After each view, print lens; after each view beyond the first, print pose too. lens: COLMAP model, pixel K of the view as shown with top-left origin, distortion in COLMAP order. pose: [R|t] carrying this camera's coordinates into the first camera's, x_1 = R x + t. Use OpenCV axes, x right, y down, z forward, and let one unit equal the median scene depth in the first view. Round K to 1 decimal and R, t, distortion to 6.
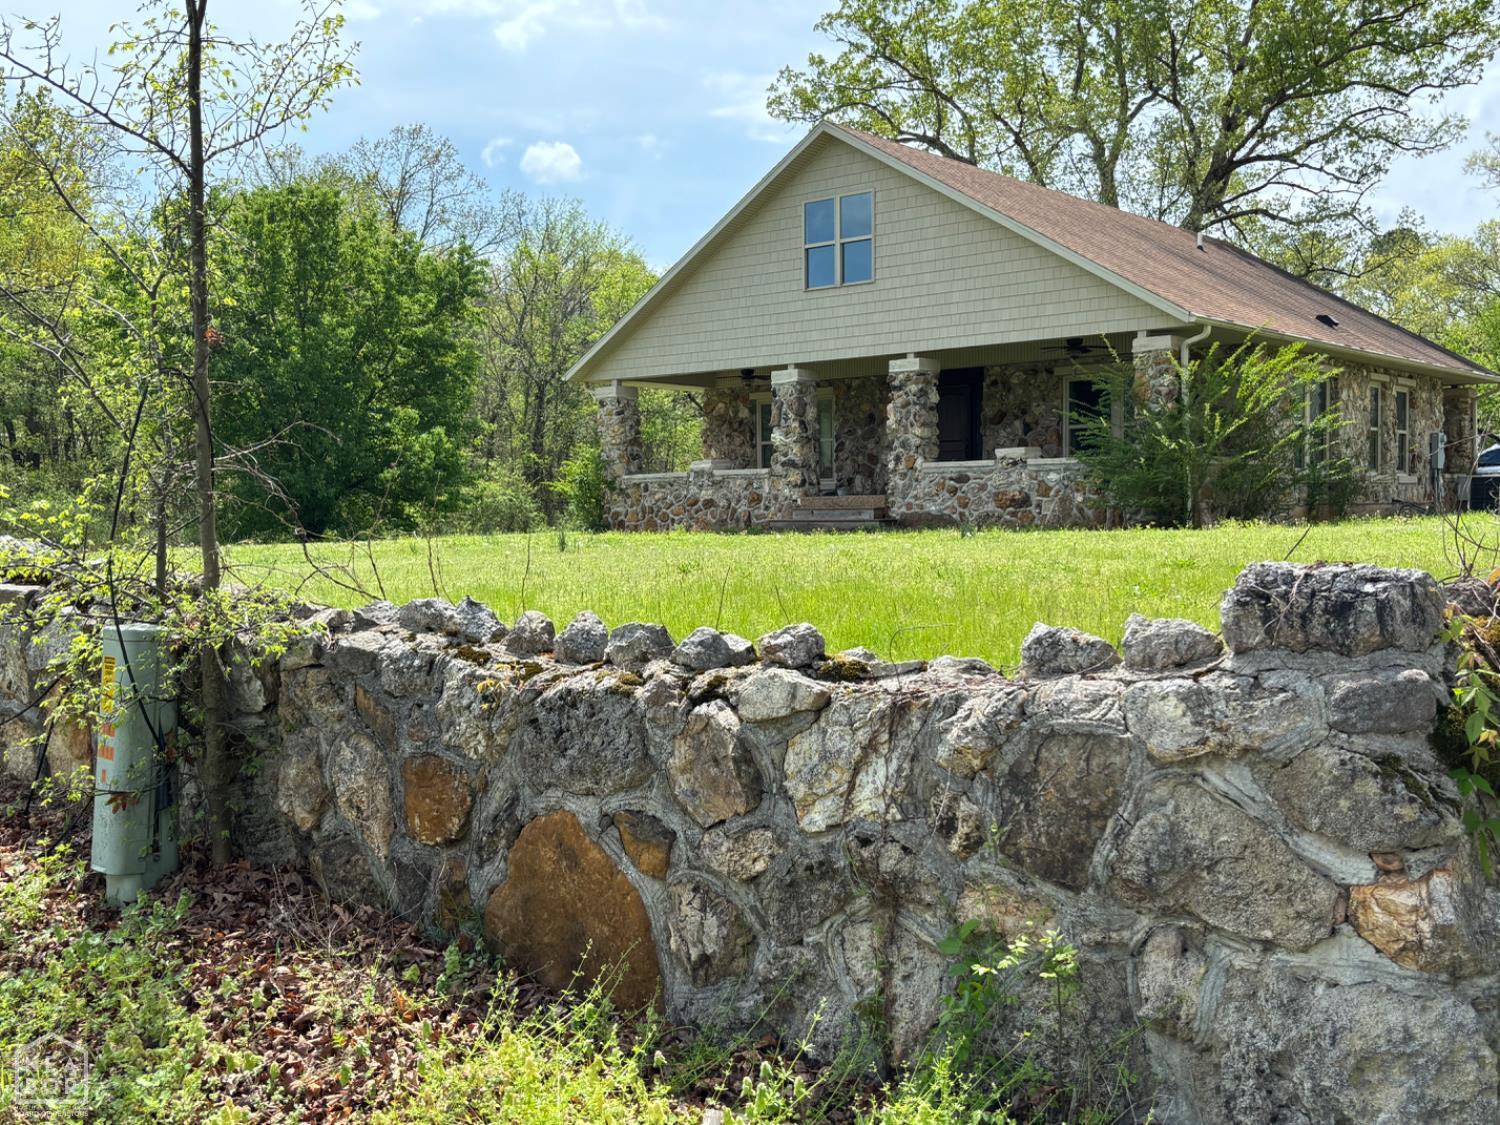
lens RADIAL K [[1531.1, 0, 750.0], [0, 1531.1, 562.5], [0, 0, 1]] dist [0.192576, -0.469427]
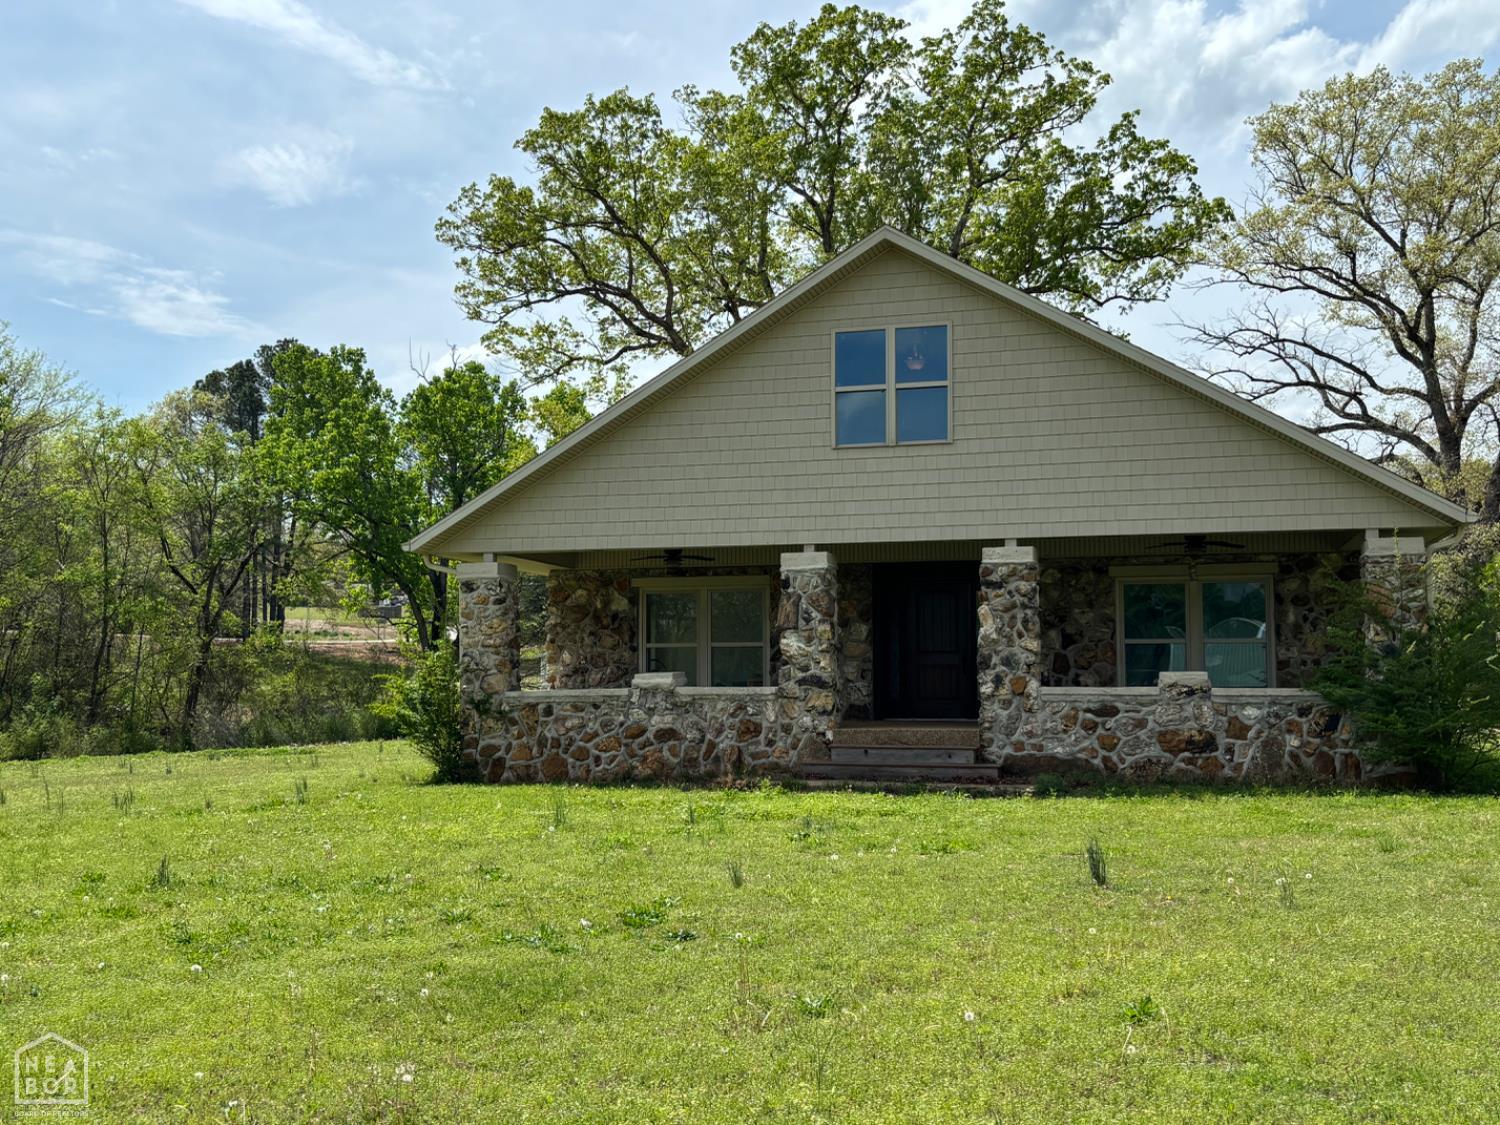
lens RADIAL K [[1531.1, 0, 750.0], [0, 1531.1, 562.5], [0, 0, 1]] dist [0.192576, -0.469427]
pose [[0.903156, 0.043829, 0.427070, -0.324695], [0.007168, 0.993097, -0.117079, -0.037767], [-0.429254, 0.108802, 0.896607, 0.380580]]
